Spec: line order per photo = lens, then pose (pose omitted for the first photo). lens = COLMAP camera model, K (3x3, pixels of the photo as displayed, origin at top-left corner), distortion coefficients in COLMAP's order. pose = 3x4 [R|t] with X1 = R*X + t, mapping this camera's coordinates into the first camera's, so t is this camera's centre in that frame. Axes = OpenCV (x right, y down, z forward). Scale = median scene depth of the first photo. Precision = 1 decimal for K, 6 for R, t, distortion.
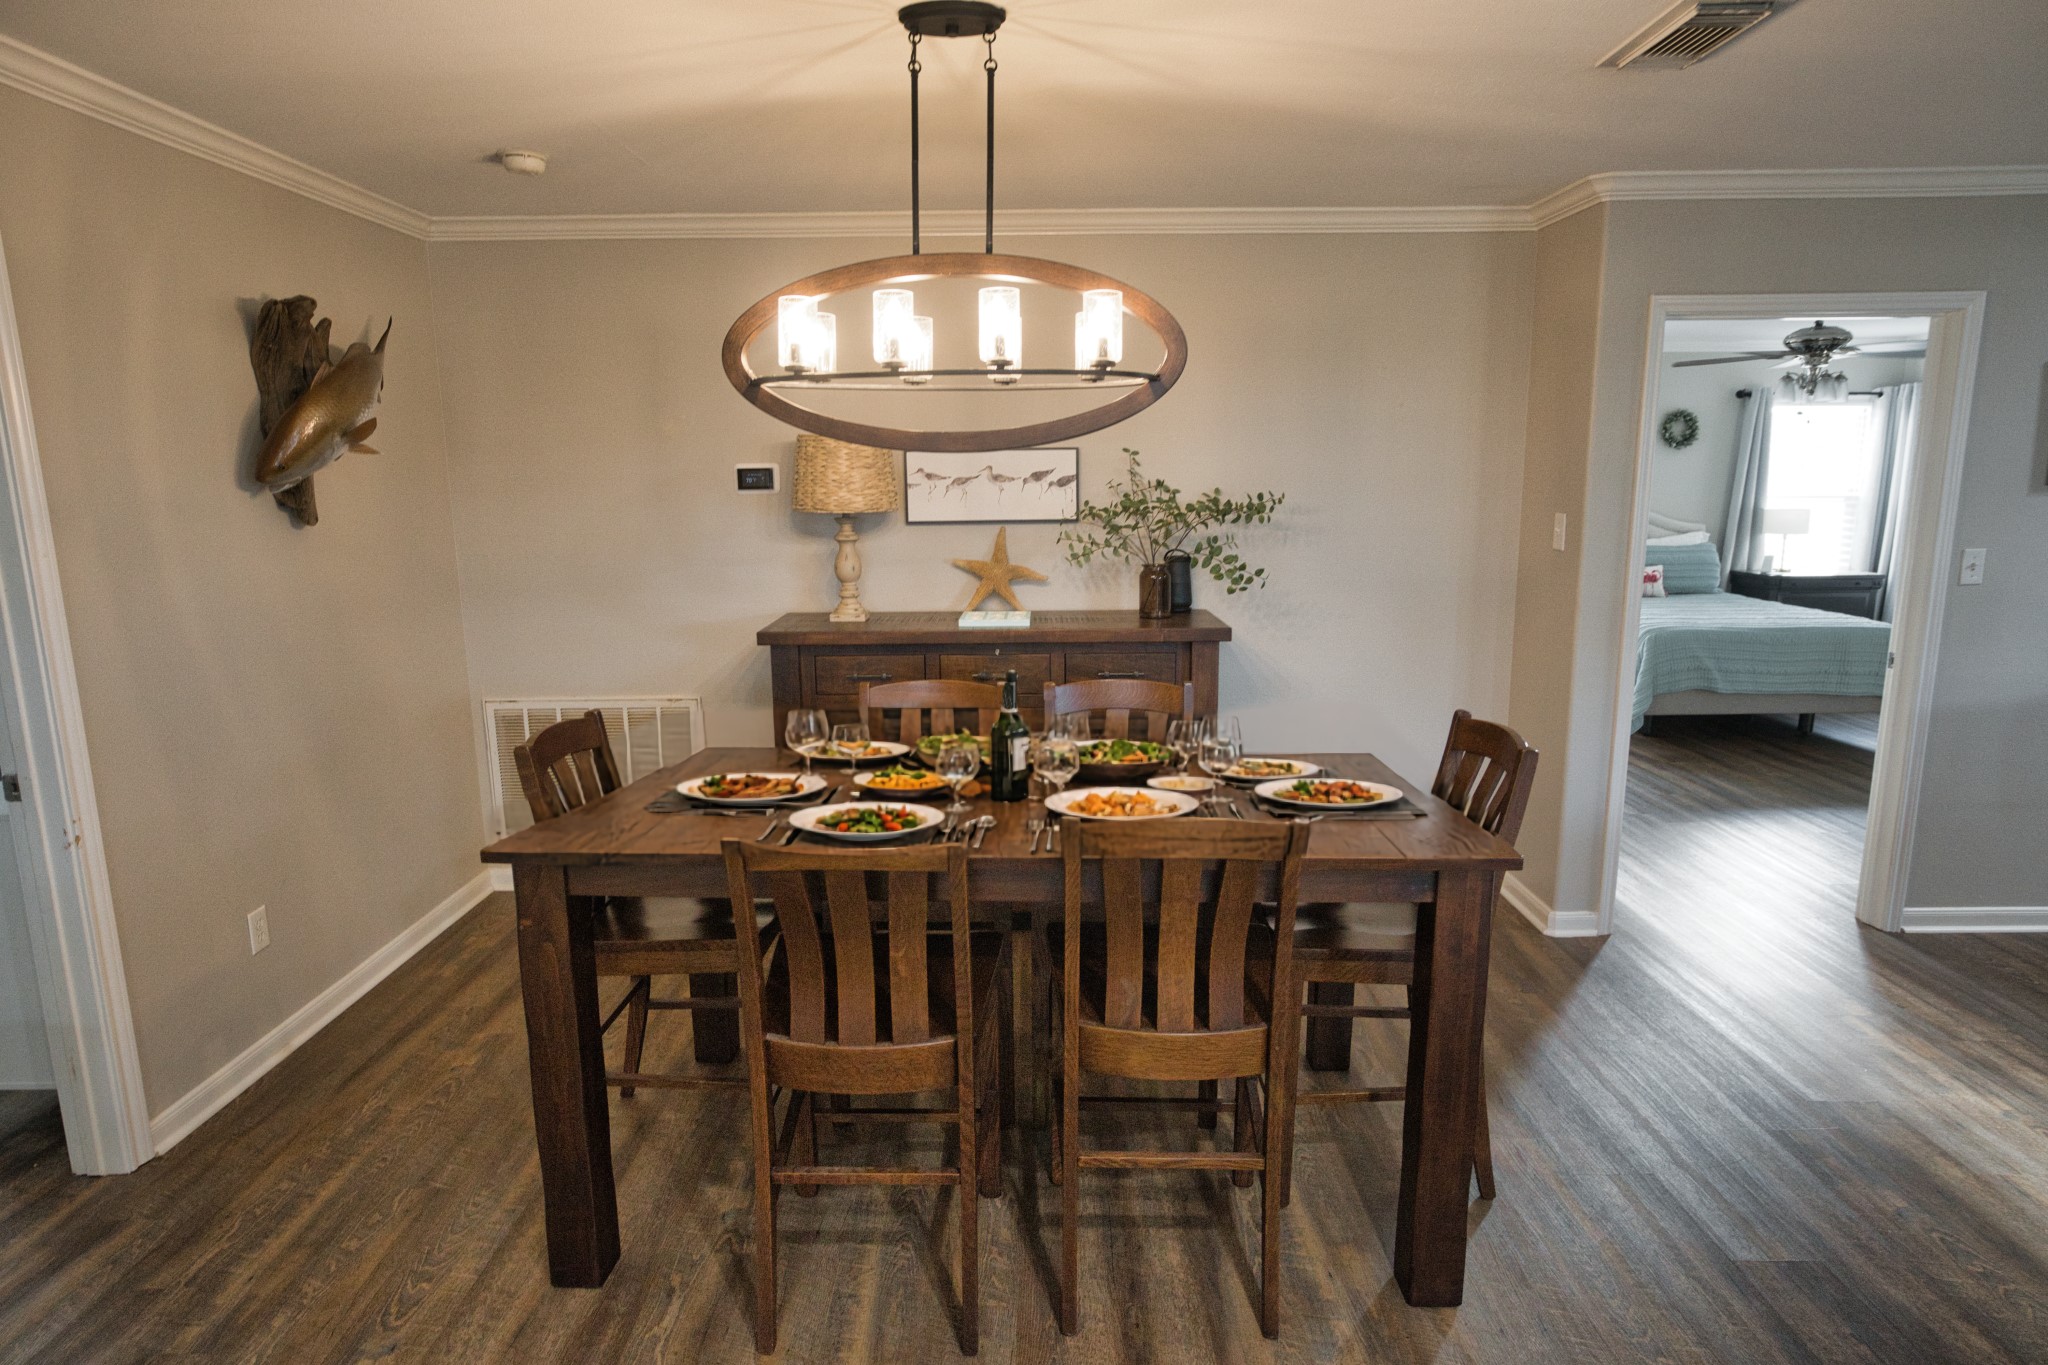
lens RADIAL K [[1166.7, 0, 1038.3], [0, 1166.7, 667.7], [0, 0, 1]] dist [-0.009436, 0.003669]
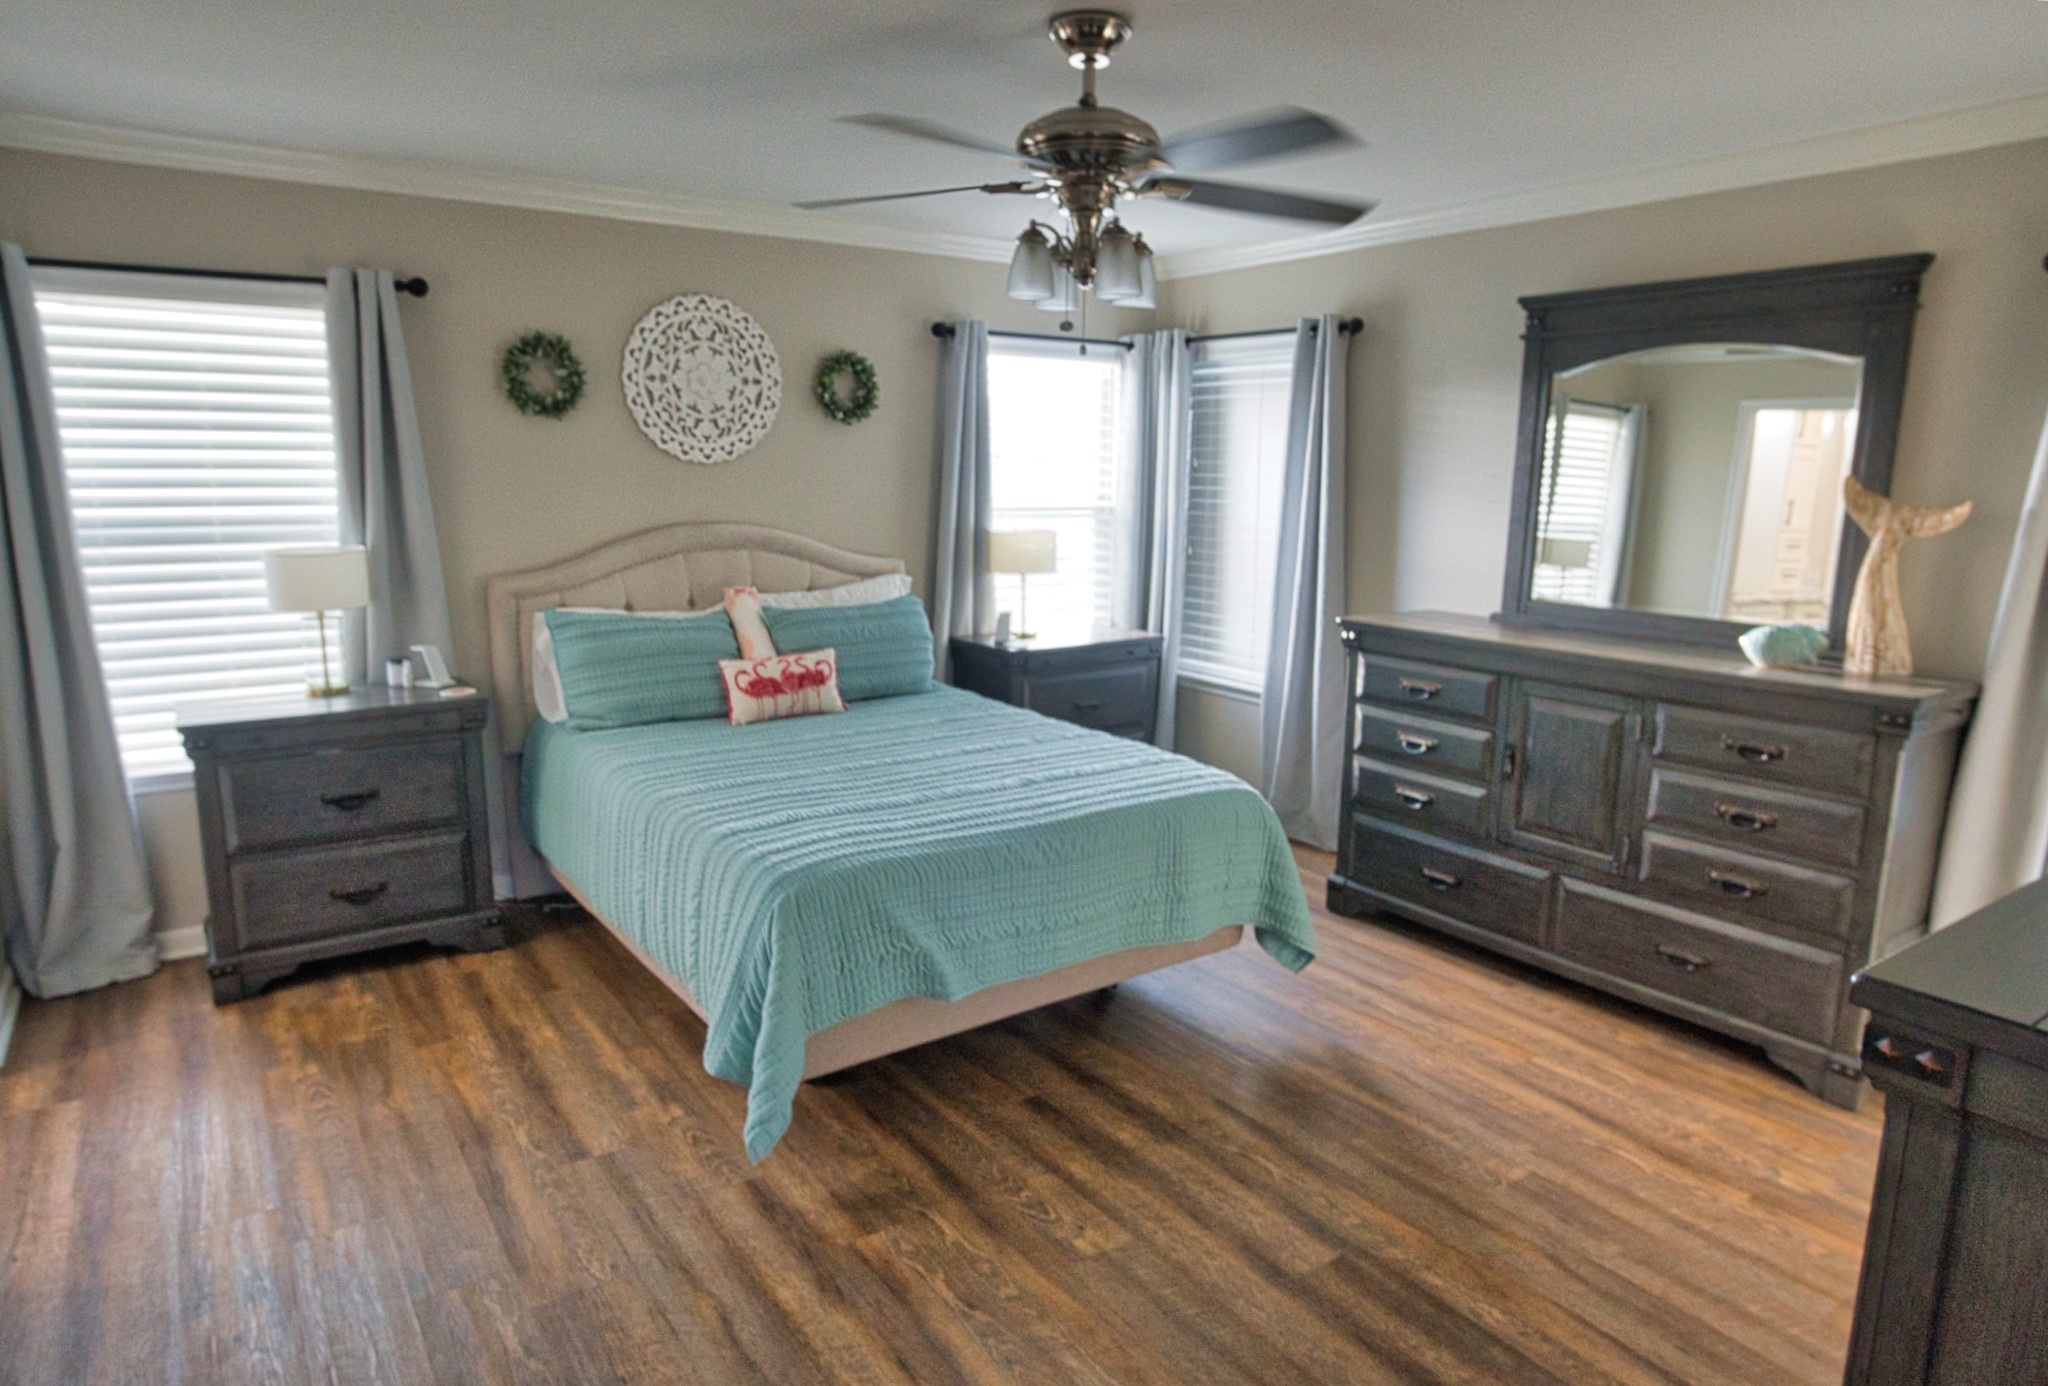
lens RADIAL K [[1197.9, 0, 1034.4], [0, 1197.9, 698.7], [0, 0, 1]] dist [-0.008511, -0.000606]
pose [[0.820901, -0.098144, 0.562574, 0.297598], [0.081326, 0.995172, 0.054944, -0.084617], [-0.565250, 0.000648, 0.824919, 0.494282]]
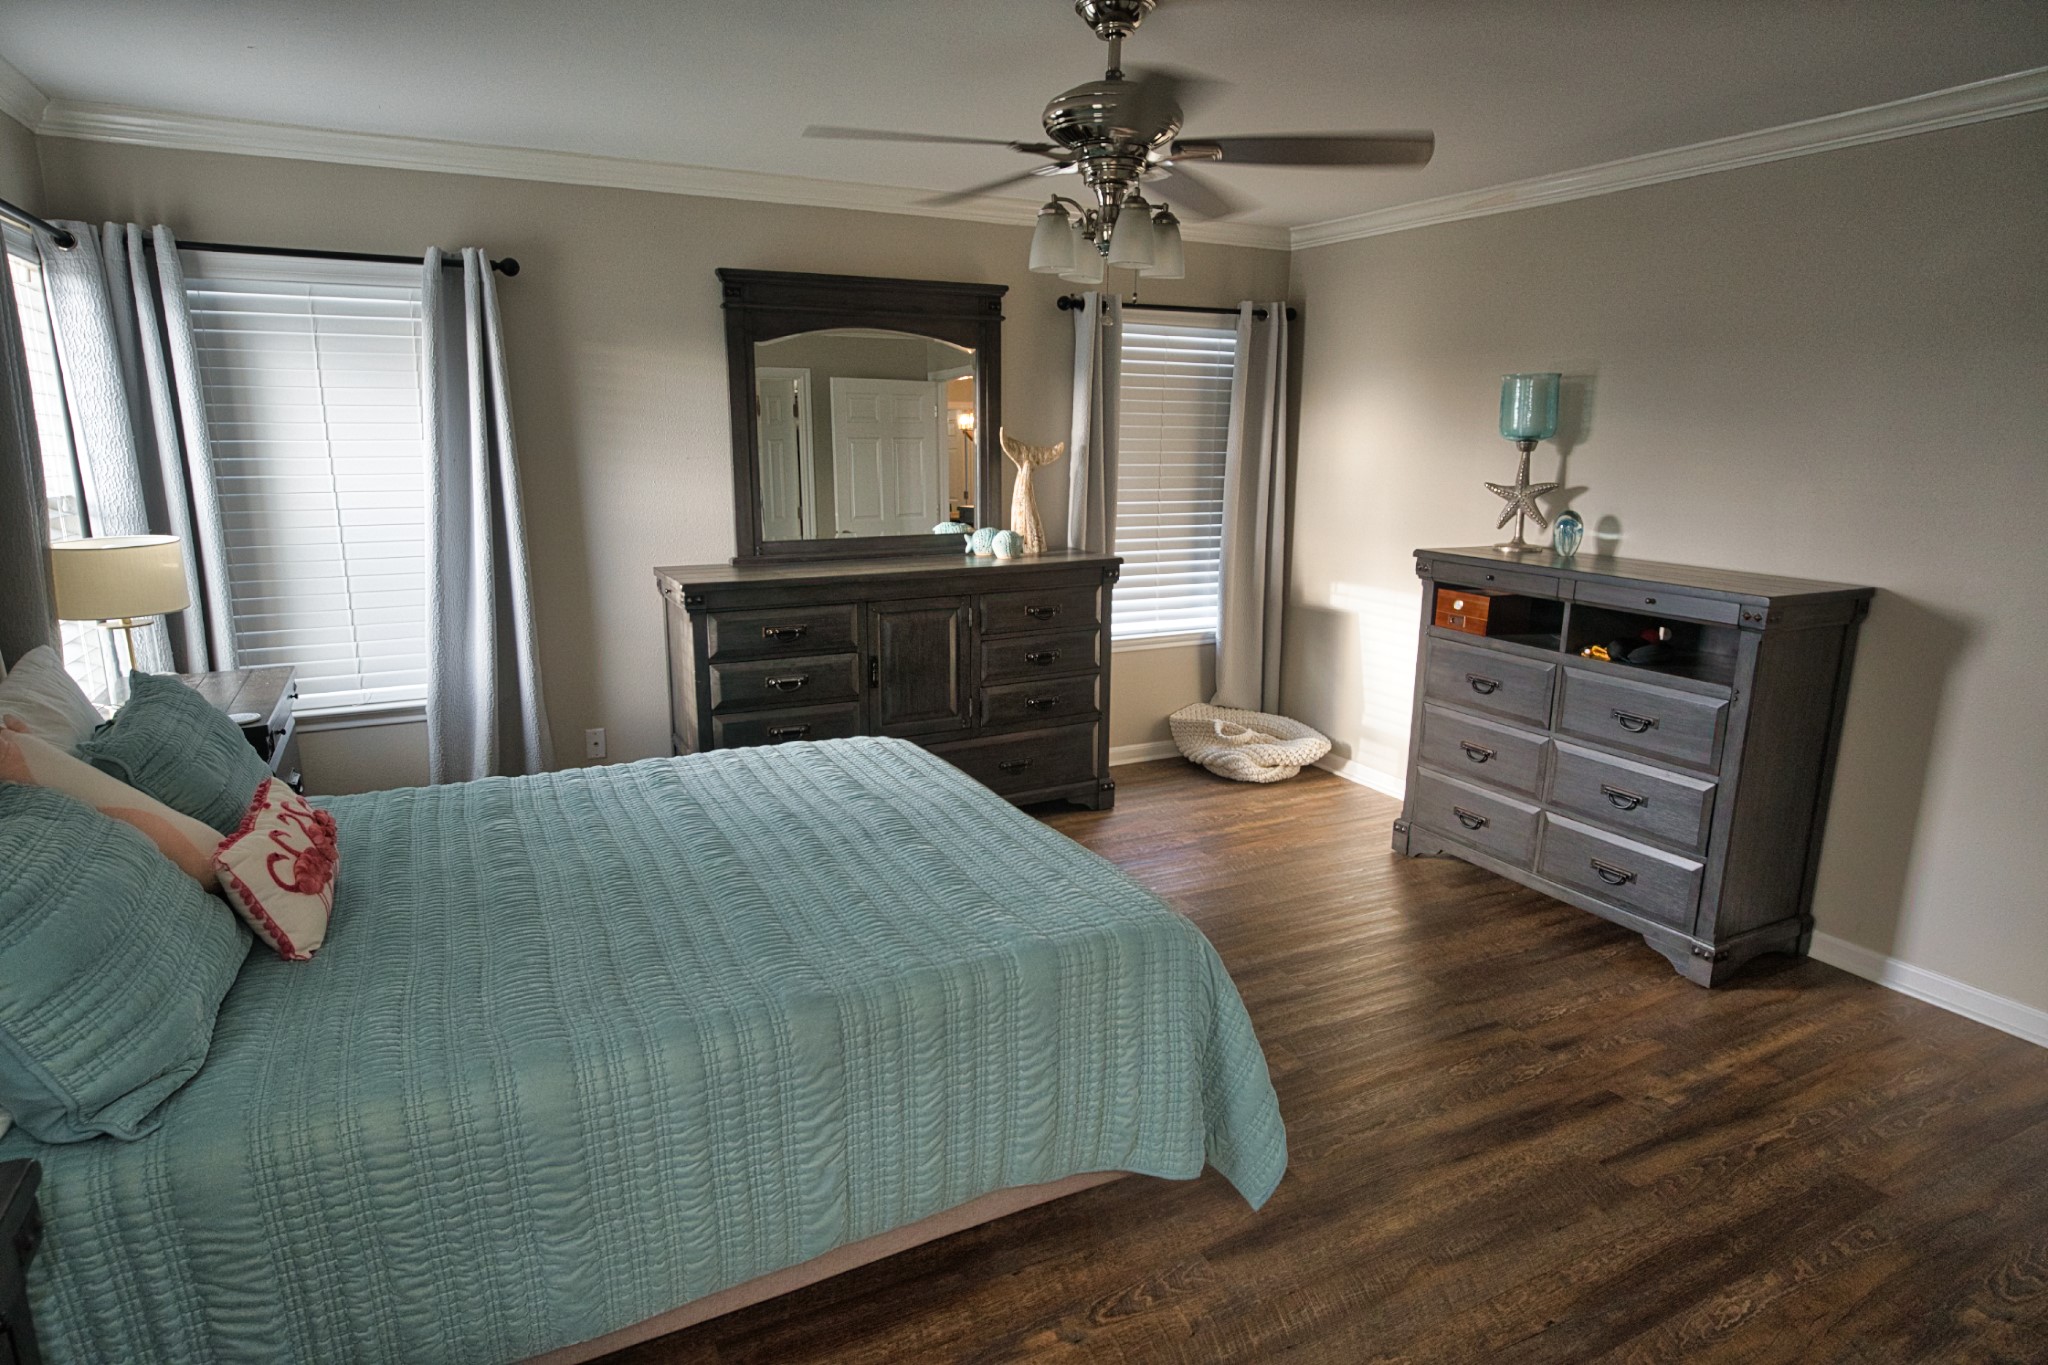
lens RADIAL K [[1166.7, 0, 1037.1], [0, 1166.7, 672.7], [0, 0, 1]] dist [-0.009436, 0.003669]
pose [[-0.440172, -0.194823, 0.876523, 0.200662], [0.144289, 0.948144, 0.283201, -0.160180], [-0.886244, 0.251130, -0.389236, 0.904695]]
